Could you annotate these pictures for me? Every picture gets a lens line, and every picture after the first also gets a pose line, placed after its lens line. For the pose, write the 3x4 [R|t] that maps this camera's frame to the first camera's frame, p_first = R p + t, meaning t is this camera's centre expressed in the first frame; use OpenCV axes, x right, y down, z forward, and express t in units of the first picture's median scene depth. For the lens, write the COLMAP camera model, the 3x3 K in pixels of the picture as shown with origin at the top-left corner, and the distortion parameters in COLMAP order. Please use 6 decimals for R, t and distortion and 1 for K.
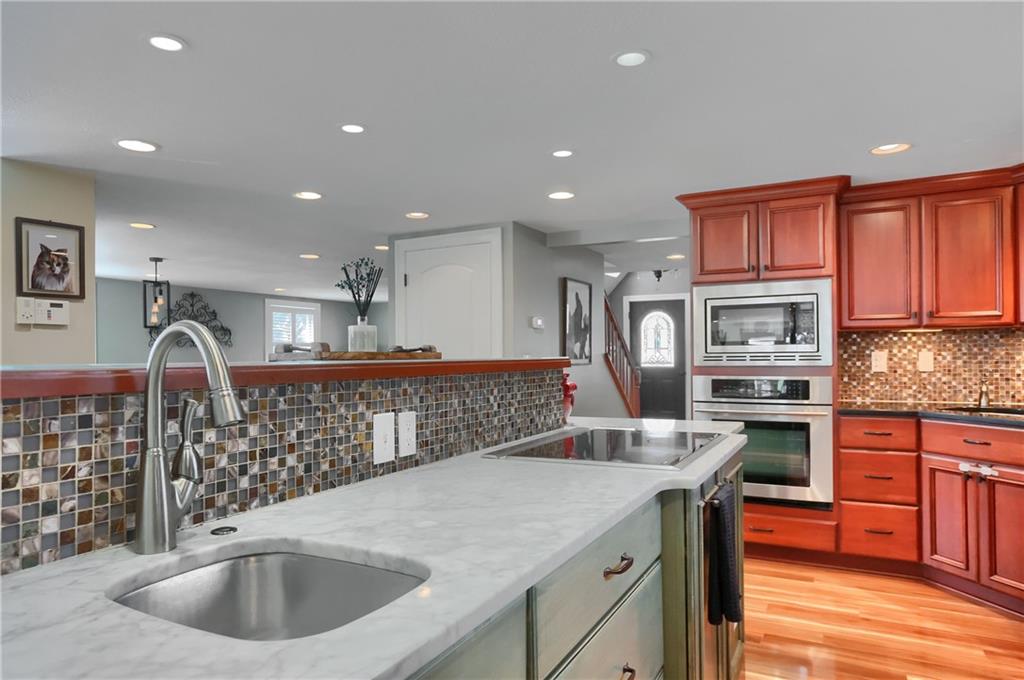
lens RADIAL K [[623.9, 0, 528.6], [0, 623.9, 346.0], [0, 0, 1]] dist [-0.046488, 0.028207]
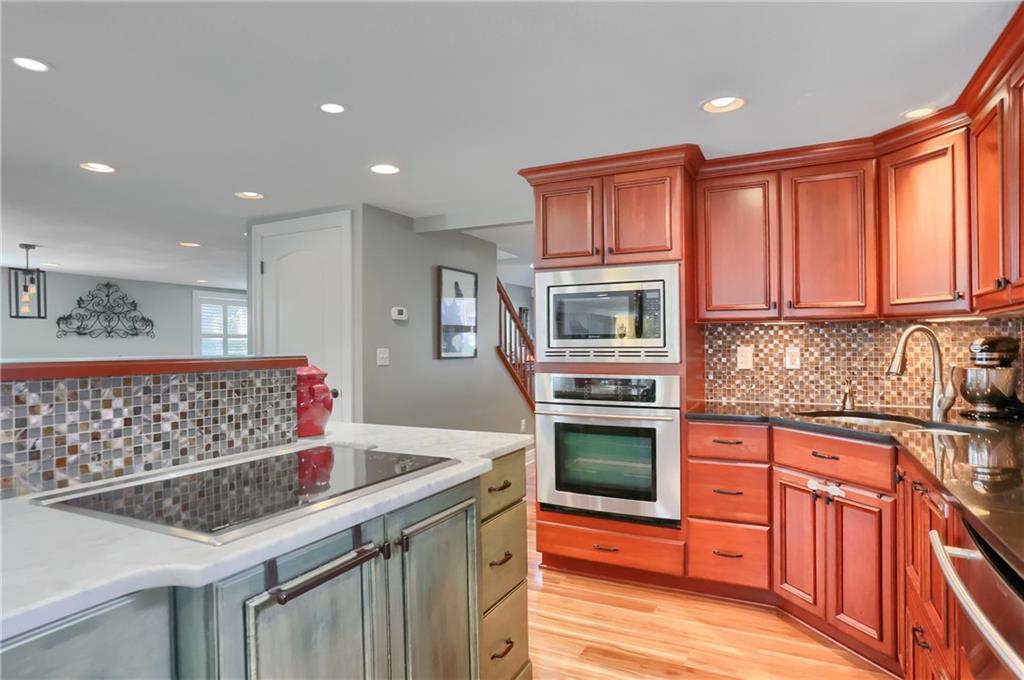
lens RADIAL K [[569.1, 0, 529.0], [0, 569.1, 334.0], [0, 0, 1]] dist [-0.069713, 0.036463]
pose [[0.999458, 0.004220, 0.032641, 0.263656], [-0.004017, 0.999972, -0.006278, -0.003498], [-0.032666, 0.006144, 0.999447, 0.217343]]
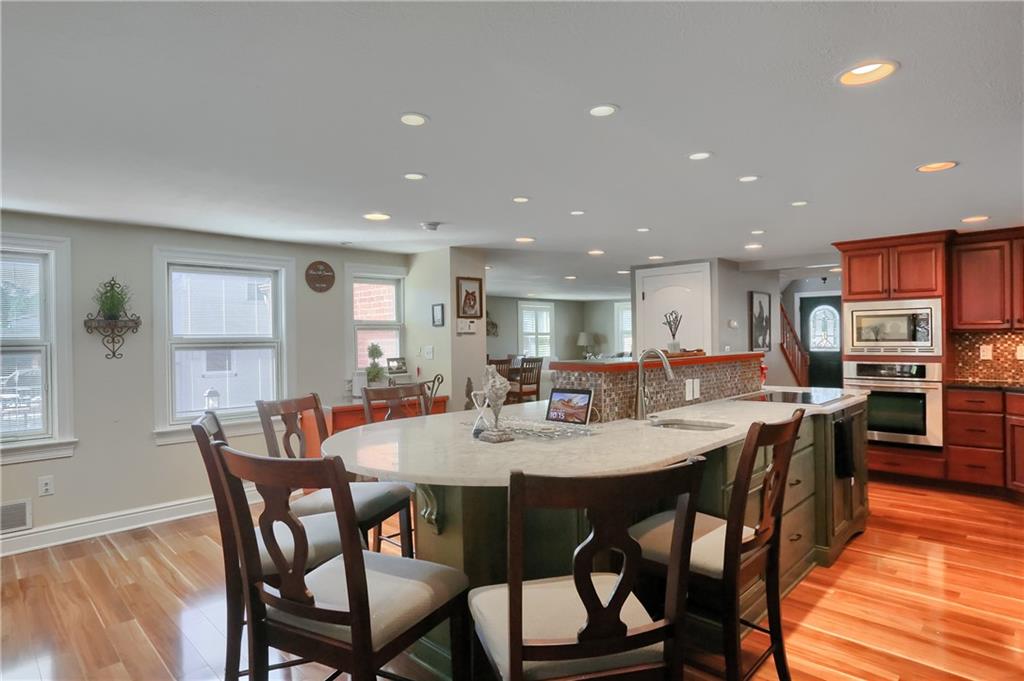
lens RADIAL K [[569.1, 0, 540.2], [0, 569.1, 333.2], [0, 0, 1]] dist [-0.069713, 0.036463]
pose [[0.962747, -0.004404, -0.270370, -0.094481], [0.007116, 0.999934, 0.009052, -0.044862], [0.270312, -0.010639, 0.962714, -0.599523]]
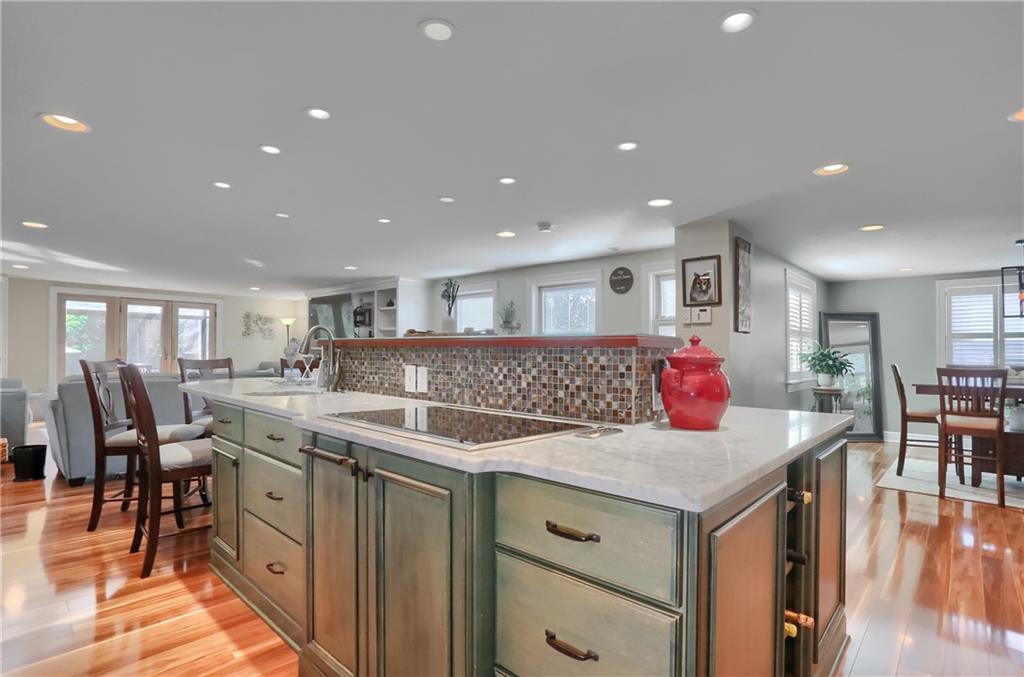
lens RADIAL K [[494.7, 0, 480.0], [0, 494.7, 353.5], [0, 0, 1]] dist [-0.042707, 0.001826]
pose [[-0.301513, 0.007610, -0.953432, 0.552380], [0.003830, 0.999970, 0.006770, 0.030357], [0.953454, -0.001611, -0.301533, 0.806851]]
